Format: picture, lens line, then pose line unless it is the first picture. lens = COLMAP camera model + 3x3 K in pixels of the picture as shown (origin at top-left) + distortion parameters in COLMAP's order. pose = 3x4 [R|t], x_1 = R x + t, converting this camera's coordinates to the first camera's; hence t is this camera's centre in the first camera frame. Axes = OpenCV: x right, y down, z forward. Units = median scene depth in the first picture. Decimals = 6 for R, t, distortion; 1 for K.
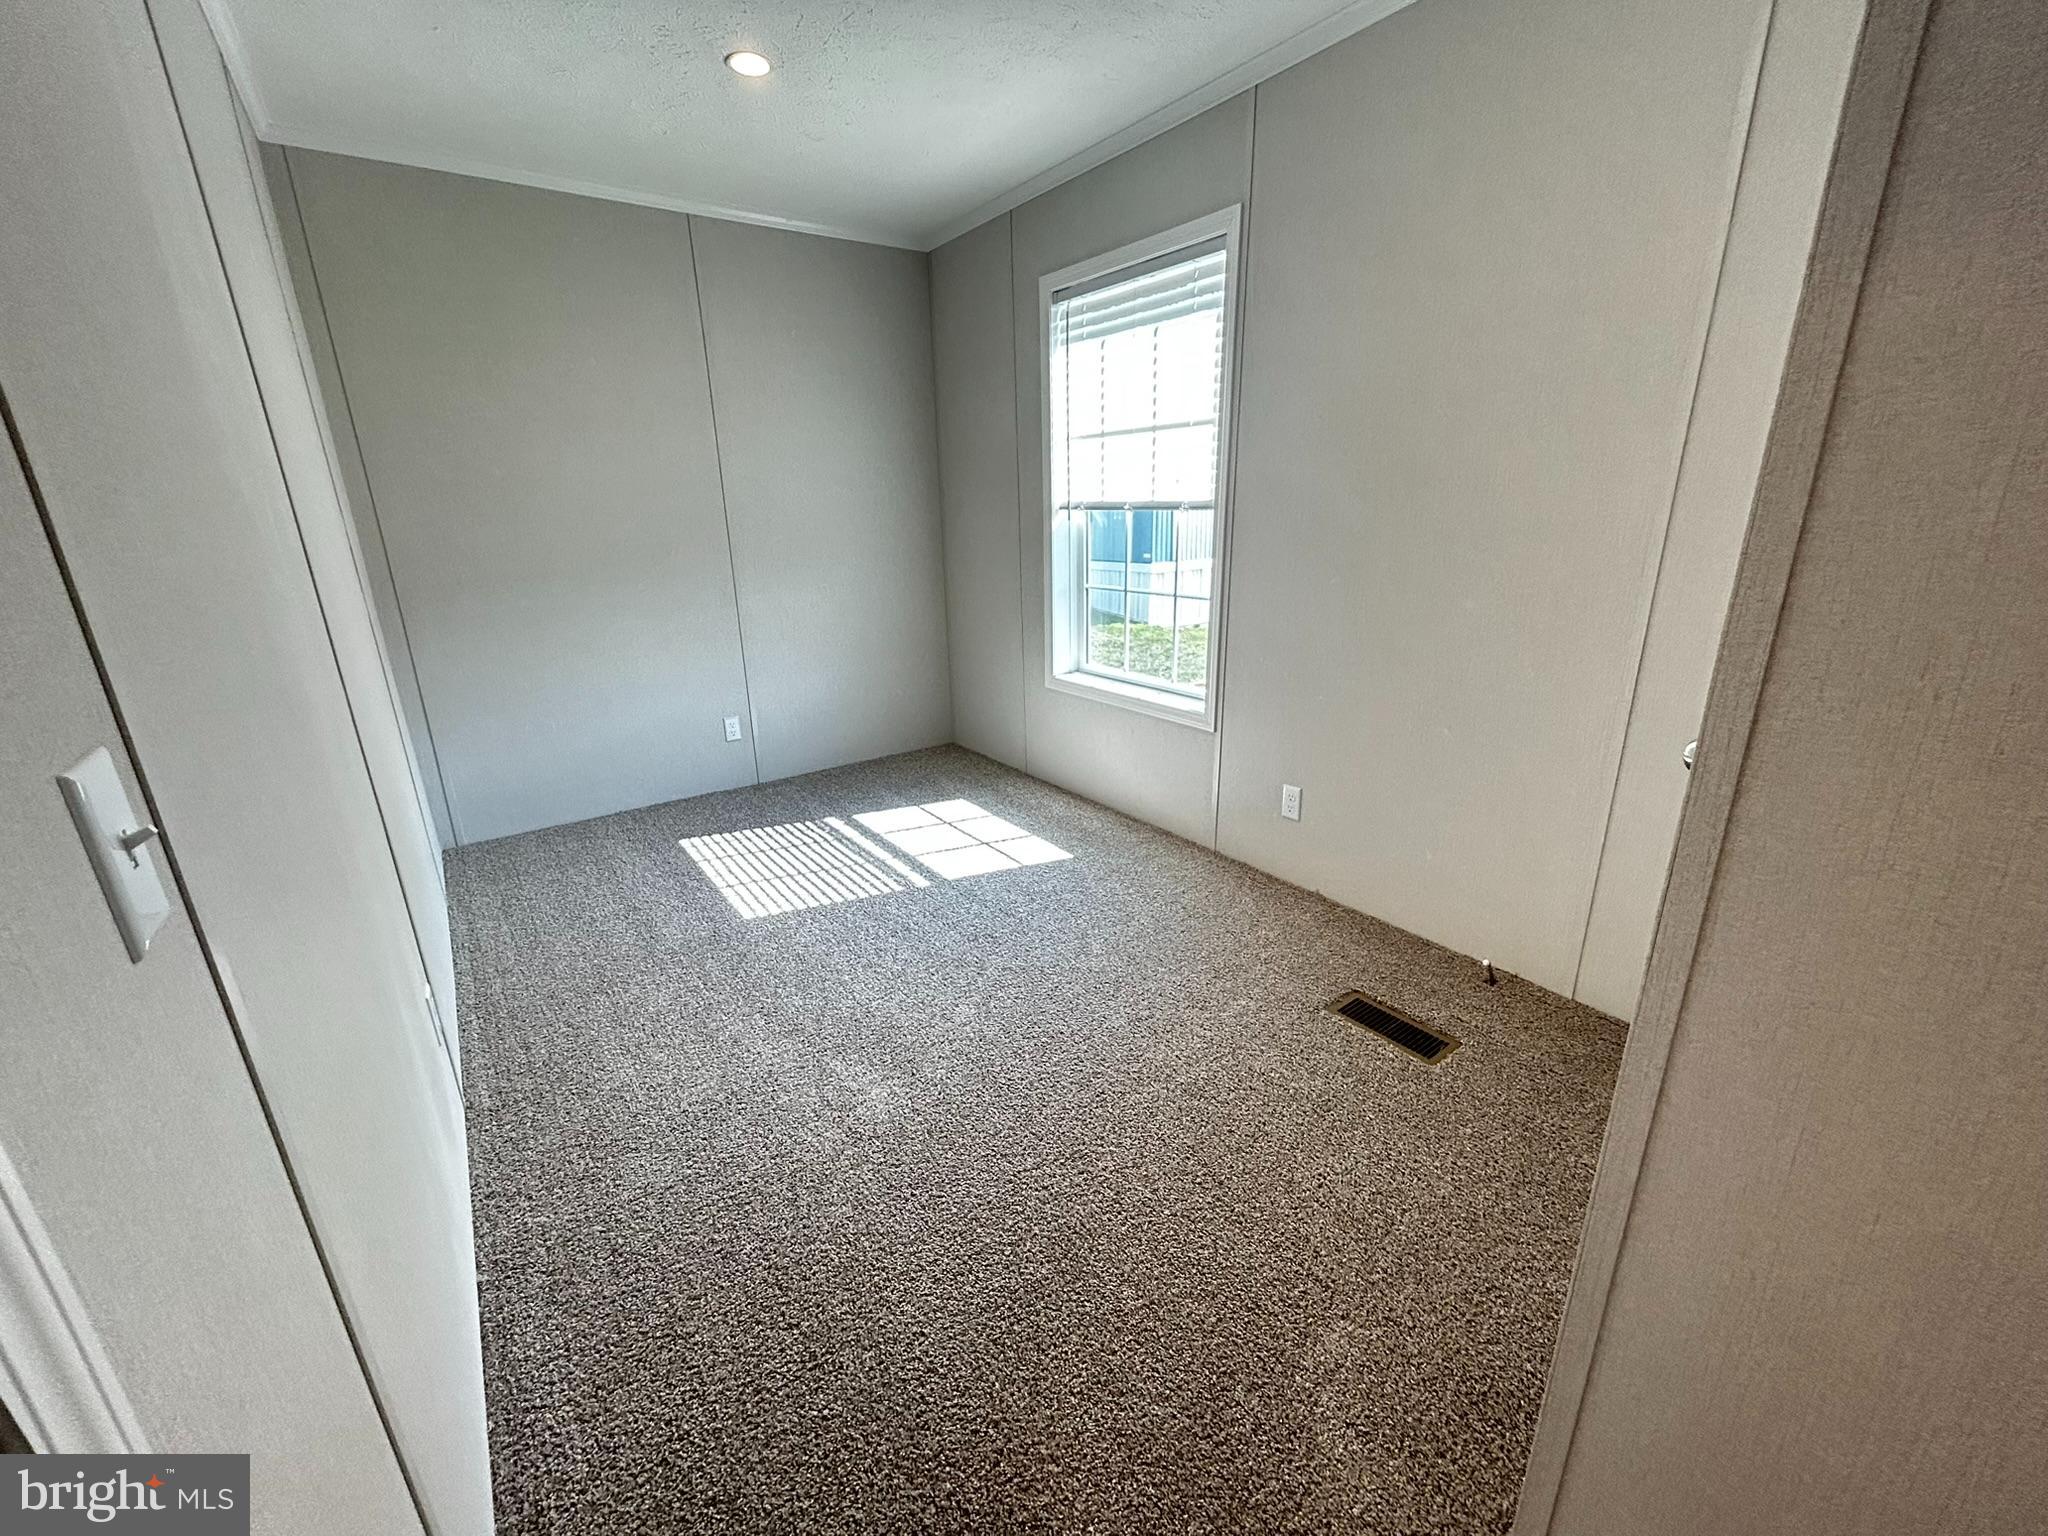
lens RADIAL K [[829.0, 0, 1022.3], [0, 829.0, 763.8], [0, 0, 1]] dist [-0.001091, 0.000693]
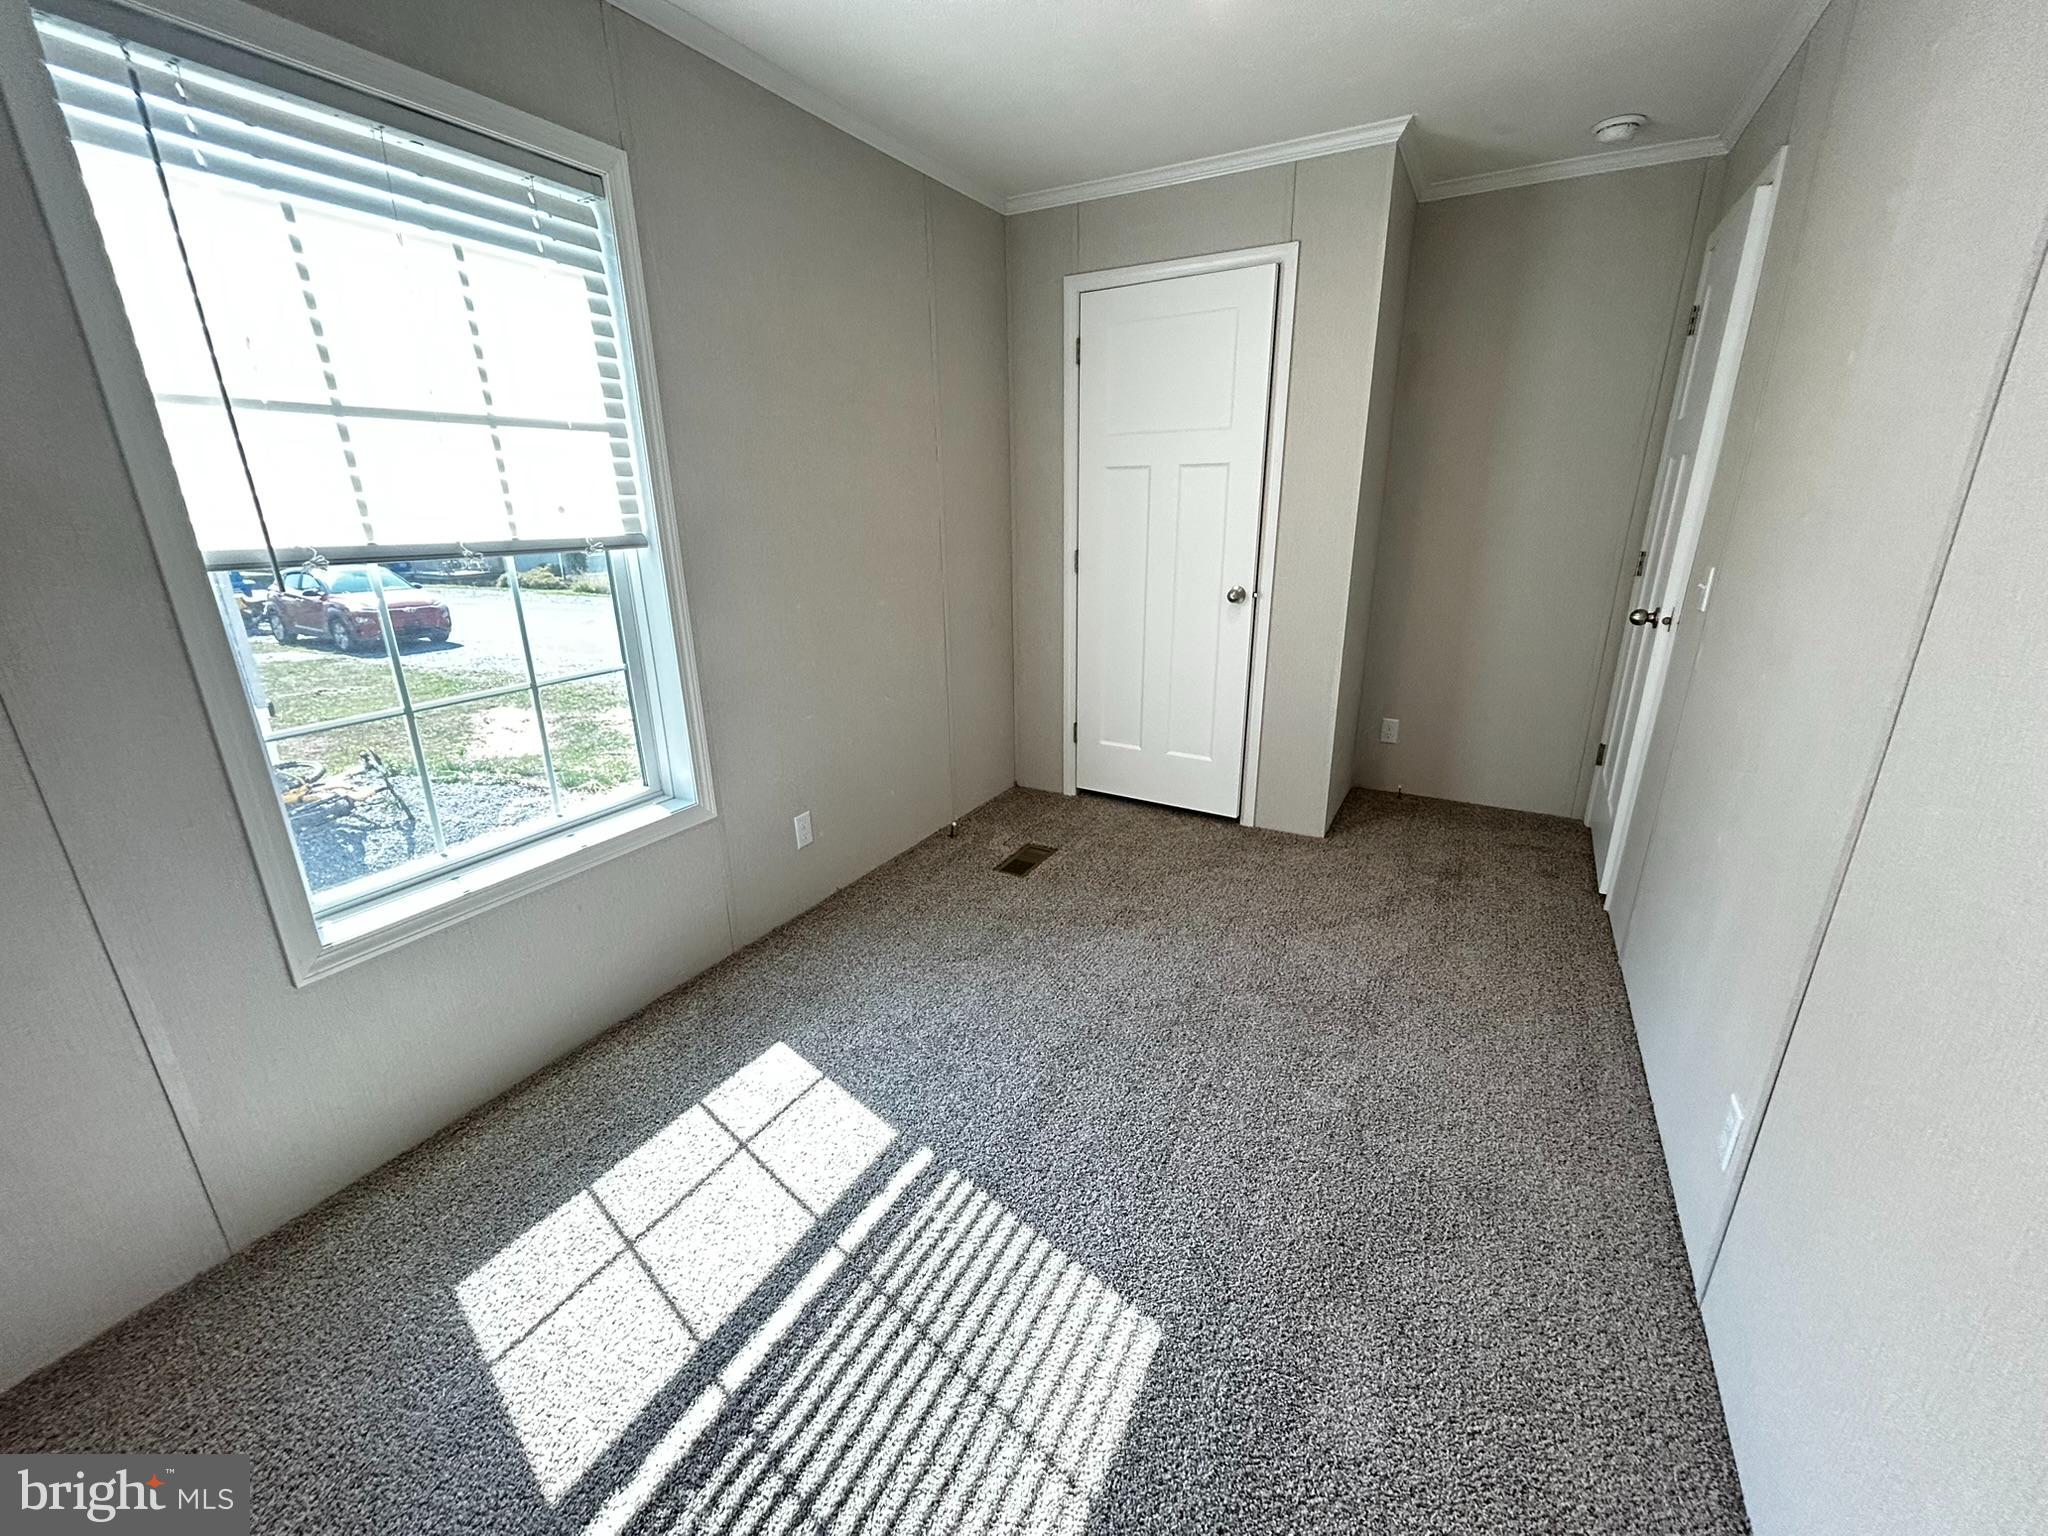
lens RADIAL K [[823.1, 0, 1024.0], [0, 823.1, 768.0], [0, 0, 1]] dist [0.000289, 0.000185]
pose [[-0.433830, -0.253062, 0.864726, -0.579411], [0.291730, 0.868592, 0.400553, -0.312067], [-0.852458, 0.426038, -0.302995, 0.956344]]
